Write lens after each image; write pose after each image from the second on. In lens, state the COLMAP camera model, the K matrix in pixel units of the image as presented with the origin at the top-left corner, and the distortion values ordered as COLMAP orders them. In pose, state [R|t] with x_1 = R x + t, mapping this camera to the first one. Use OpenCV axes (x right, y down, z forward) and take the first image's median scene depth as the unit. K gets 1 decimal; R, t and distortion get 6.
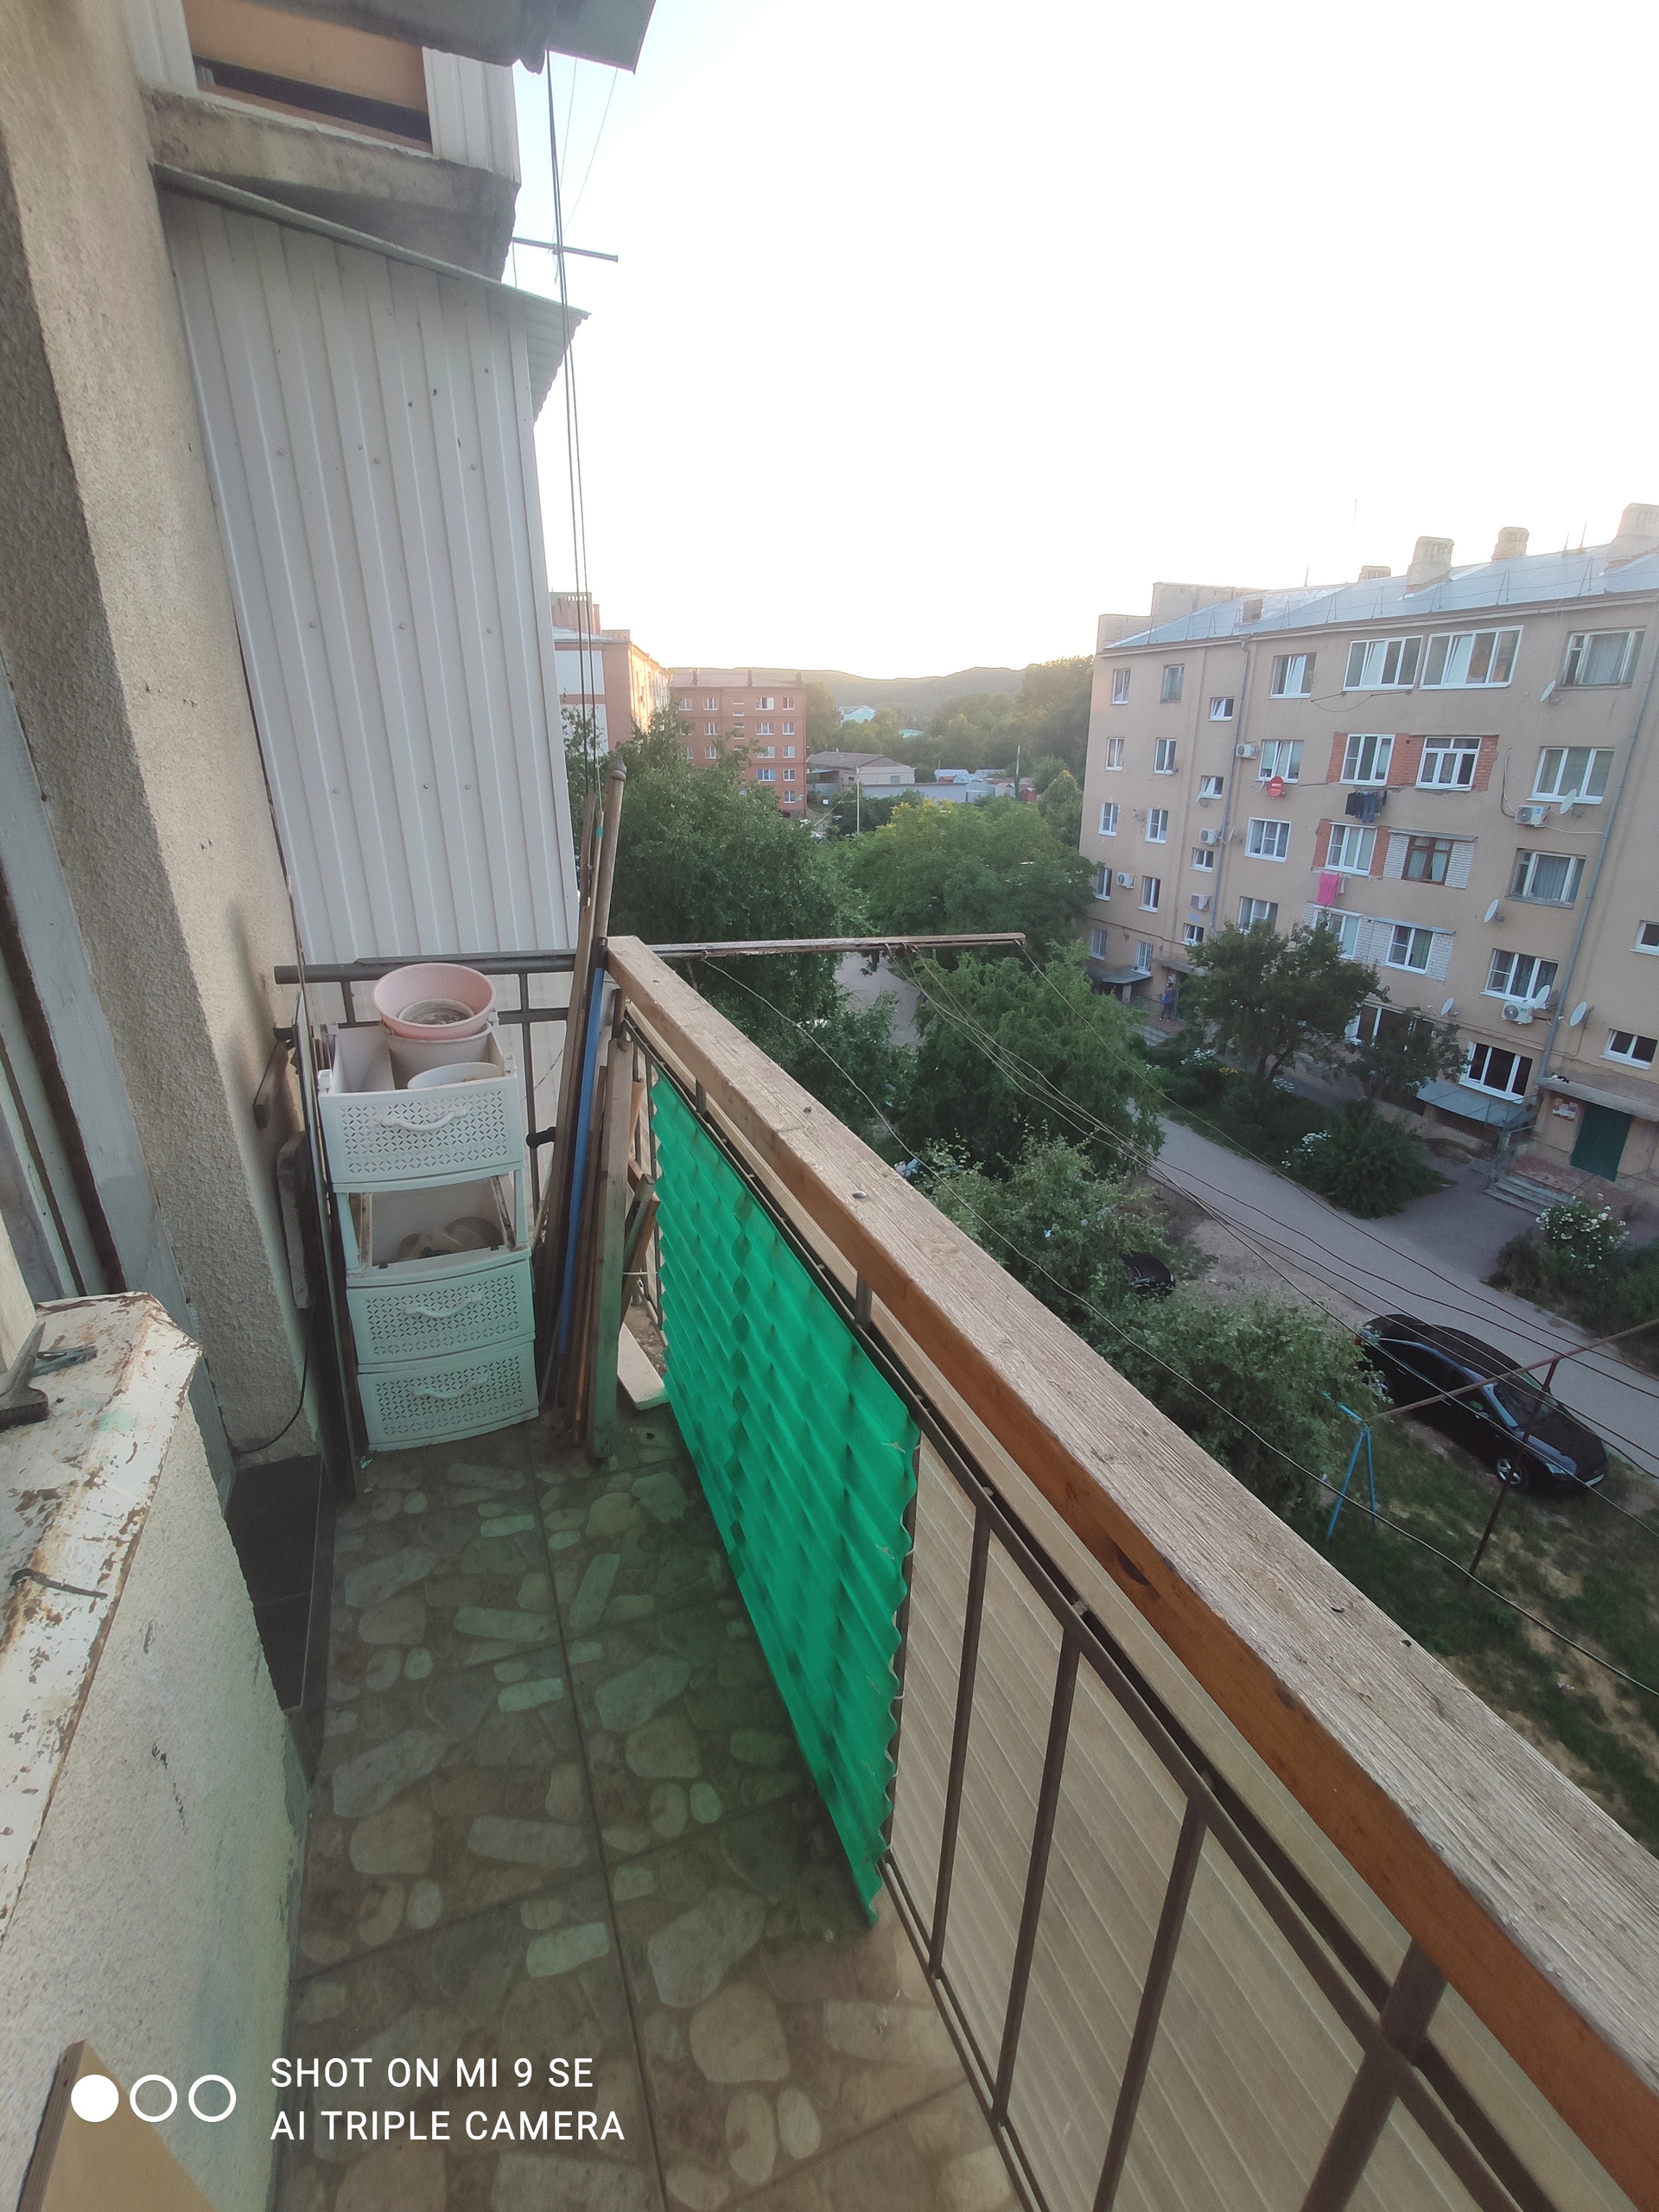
lens RADIAL K [[969.6, 0, 822.5], [0, 969.6, 1105.2], [0, 0, 1]] dist [-0.026490, 0.008732]
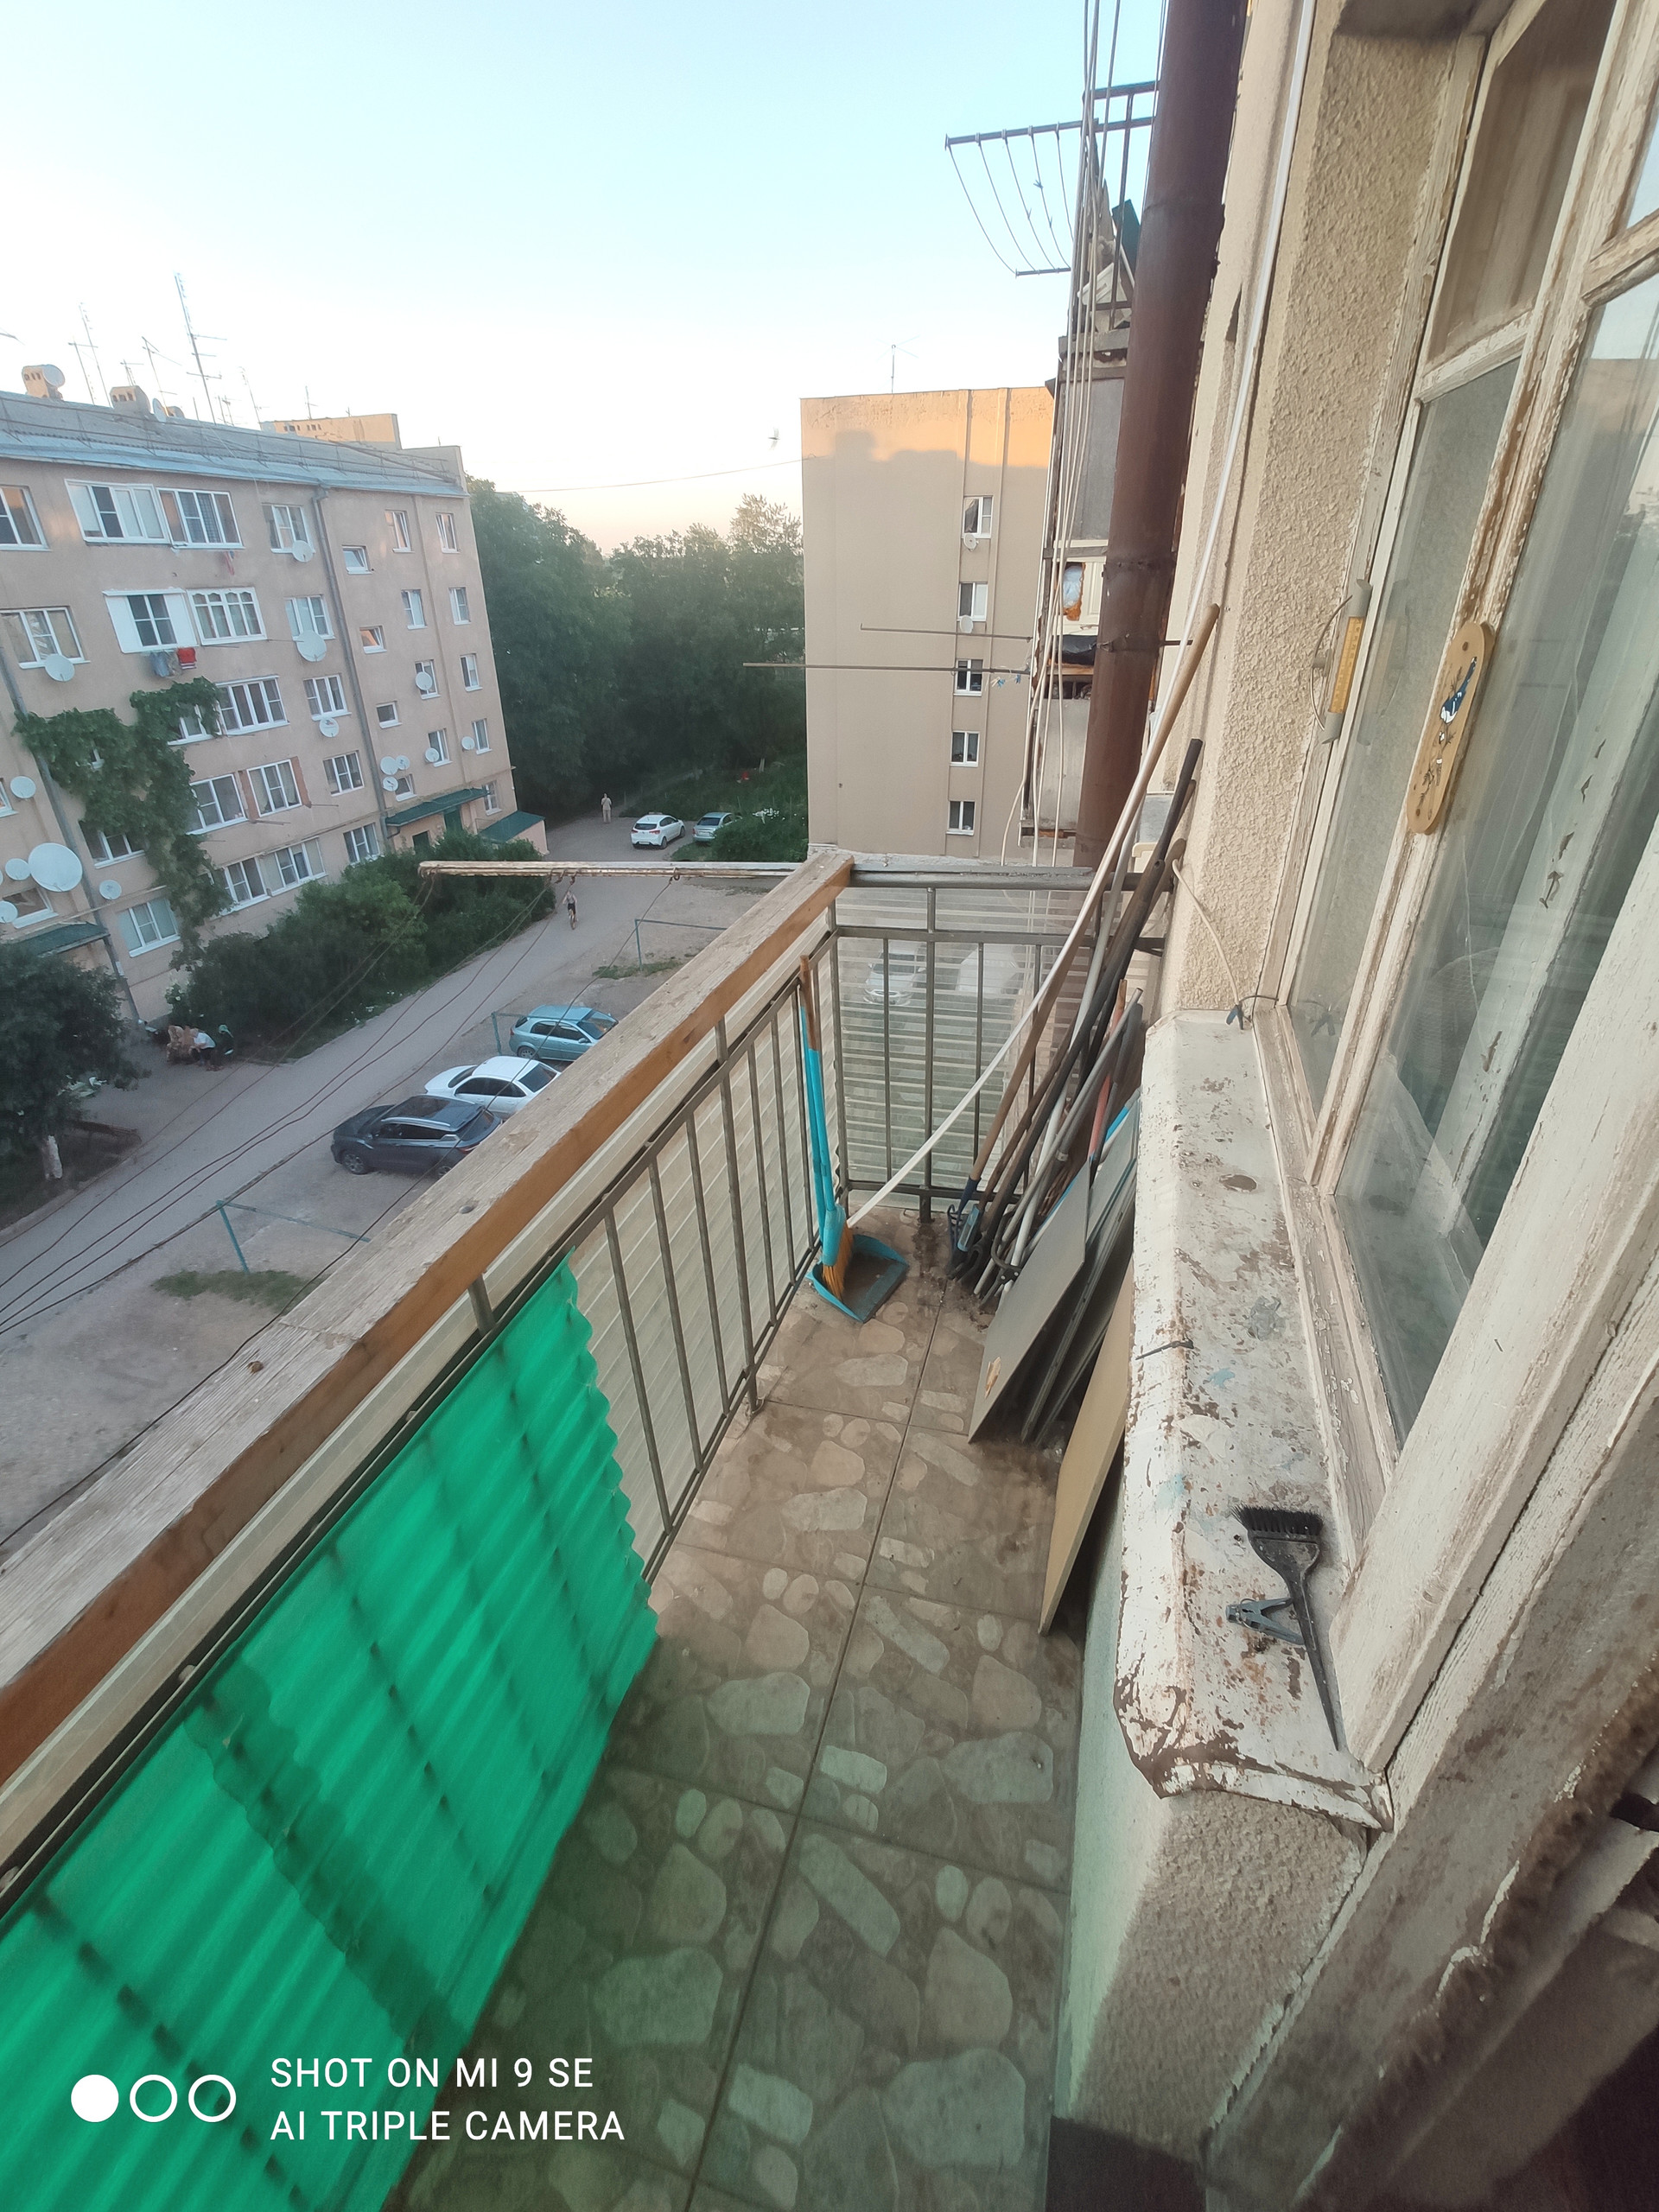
lens RADIAL K [[969.6, 0, 822.5], [0, 969.6, 1105.2], [0, 0, 1]] dist [-0.026490, 0.008732]
pose [[-0.780377, -0.296465, 0.550563, -0.698684], [0.241628, 0.669110, 0.702786, -0.537662], [-0.576739, 0.681470, -0.450524, 1.083290]]
